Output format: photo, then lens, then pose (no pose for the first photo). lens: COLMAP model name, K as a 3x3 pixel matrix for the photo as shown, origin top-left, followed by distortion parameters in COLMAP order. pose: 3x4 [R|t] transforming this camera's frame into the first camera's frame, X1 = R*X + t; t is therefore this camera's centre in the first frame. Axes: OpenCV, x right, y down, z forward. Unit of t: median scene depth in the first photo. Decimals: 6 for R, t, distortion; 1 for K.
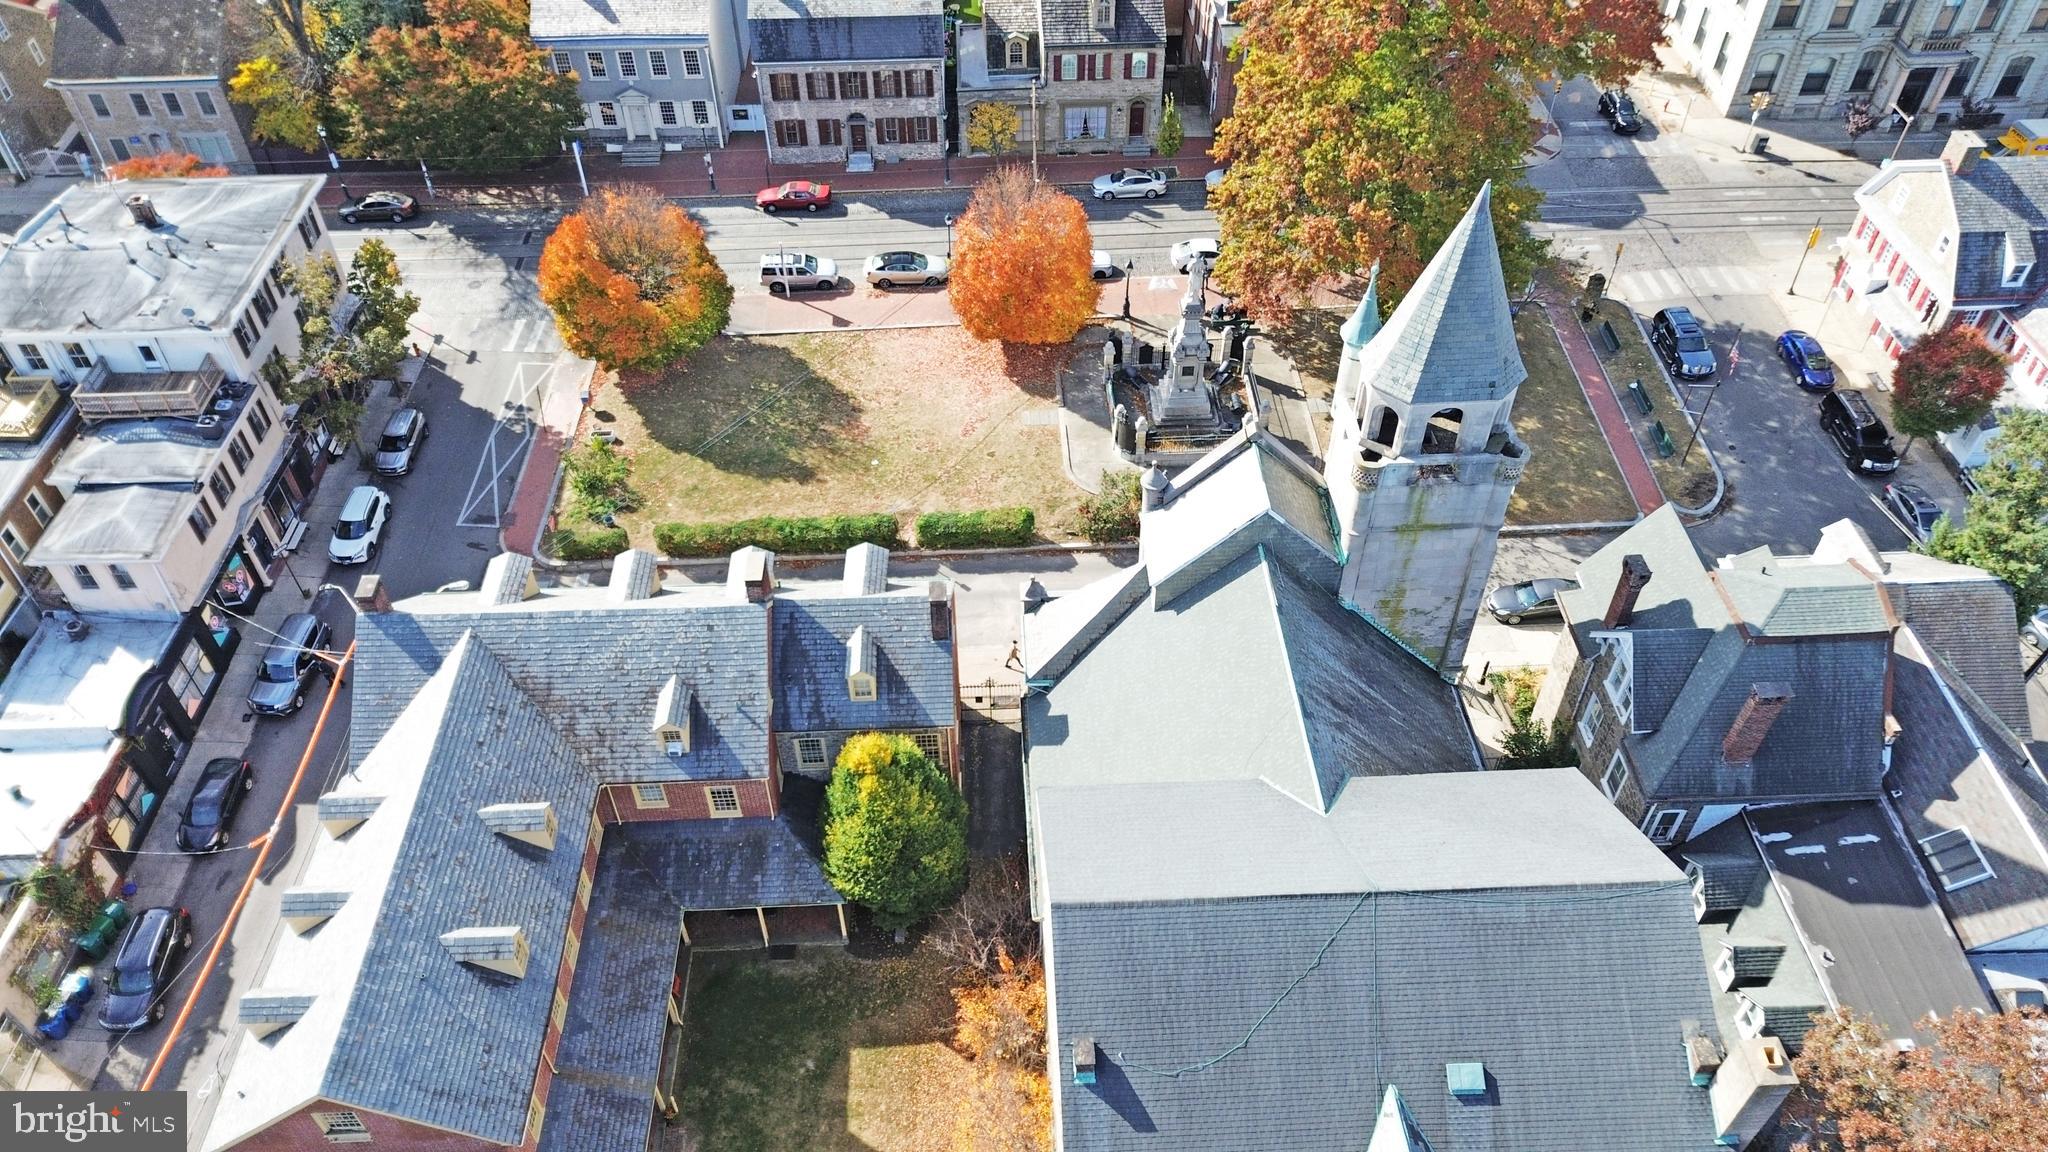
lens RADIAL K [[1444.9, 0, 1007.5], [0, 1444.9, 591.0], [0, 0, 1]] dist [0.070530, -0.063153]
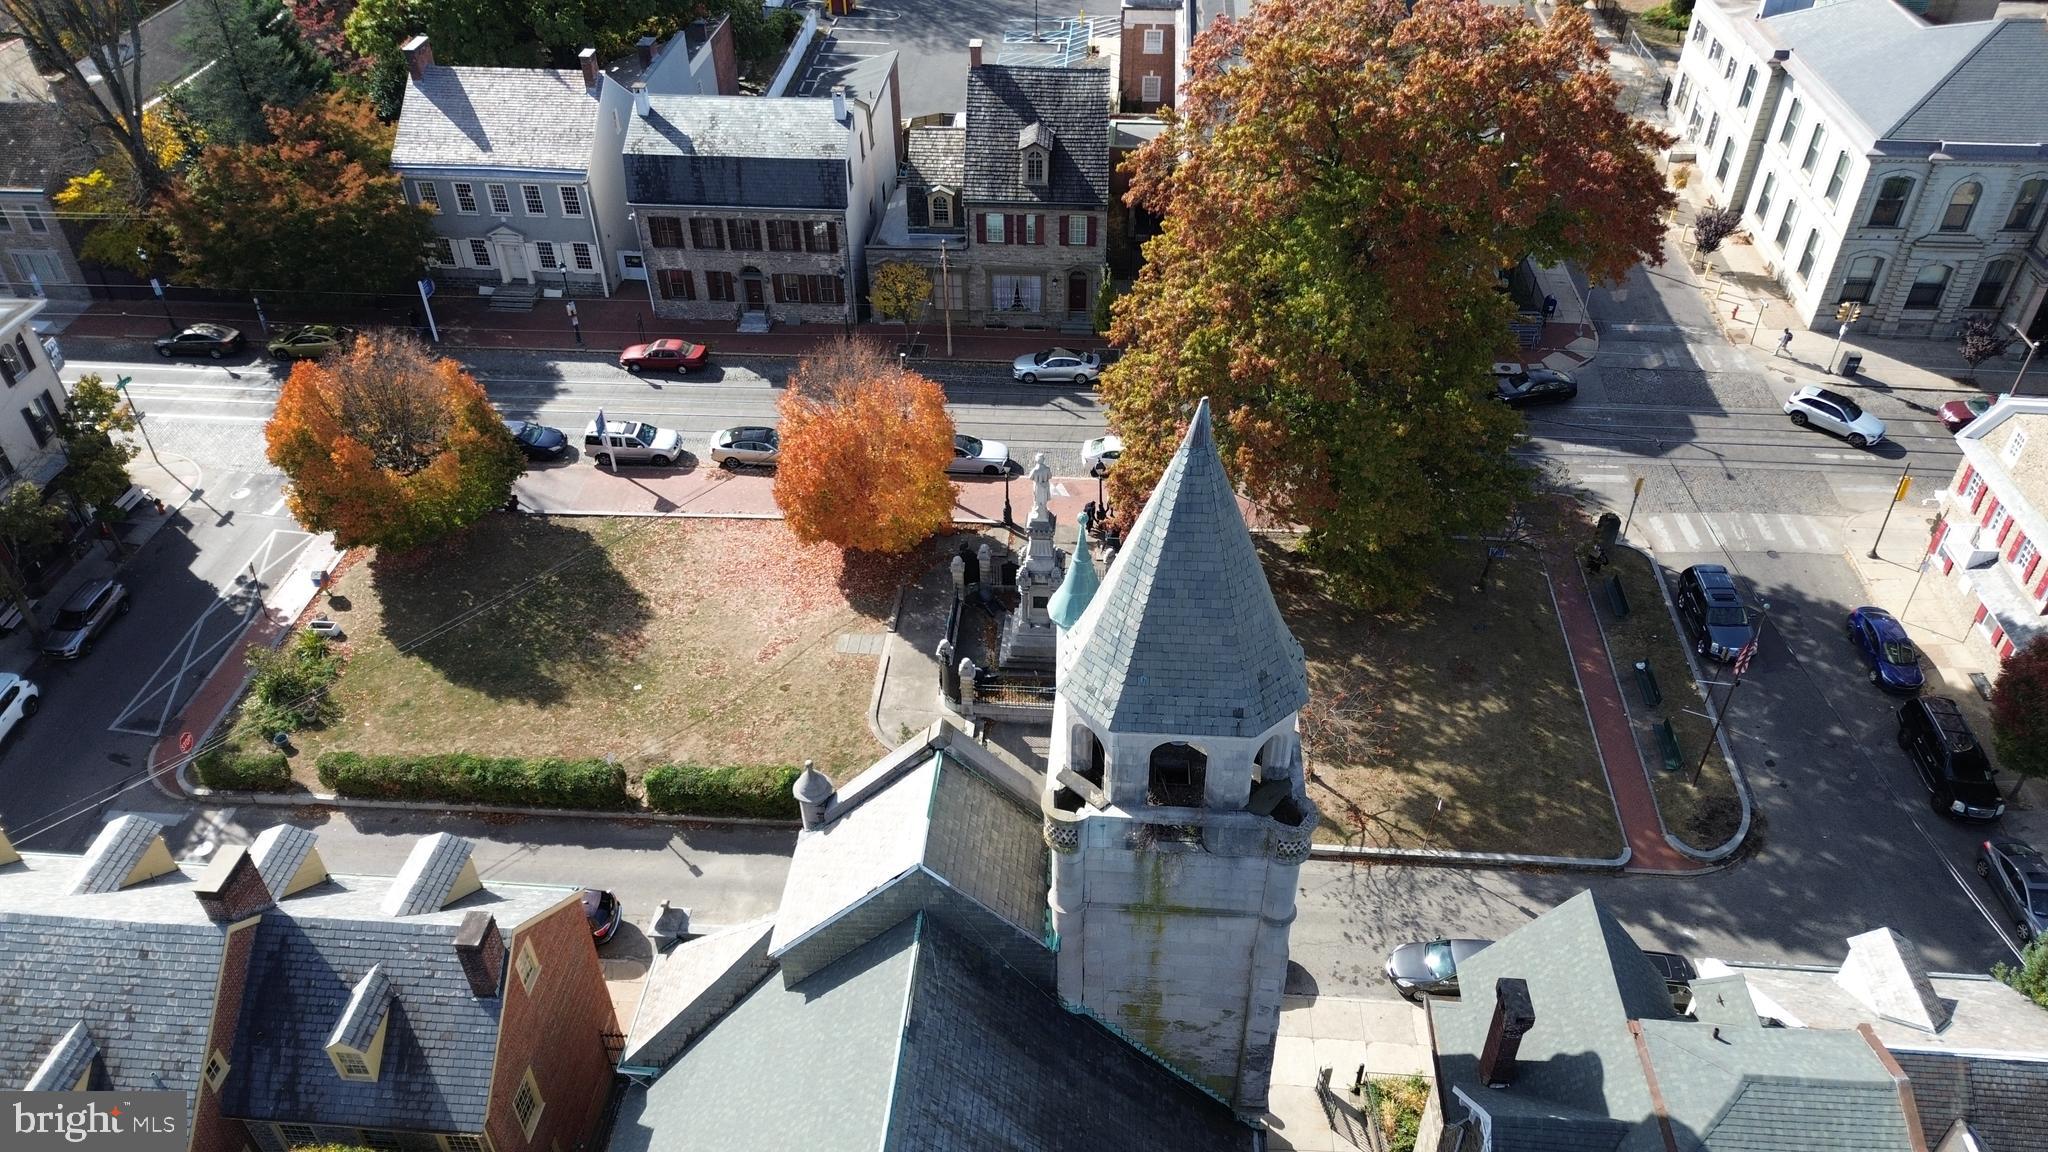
lens RADIAL K [[1444.9, 0, 1010.7], [0, 1444.9, 584.9], [0, 0, 1]] dist [0.070530, -0.063153]
pose [[0.992854, 0.073004, -0.094400, 0.176117], [-0.083250, 0.990484, -0.109590, -0.072890], [0.085502, 0.116666, 0.989484, 0.224147]]
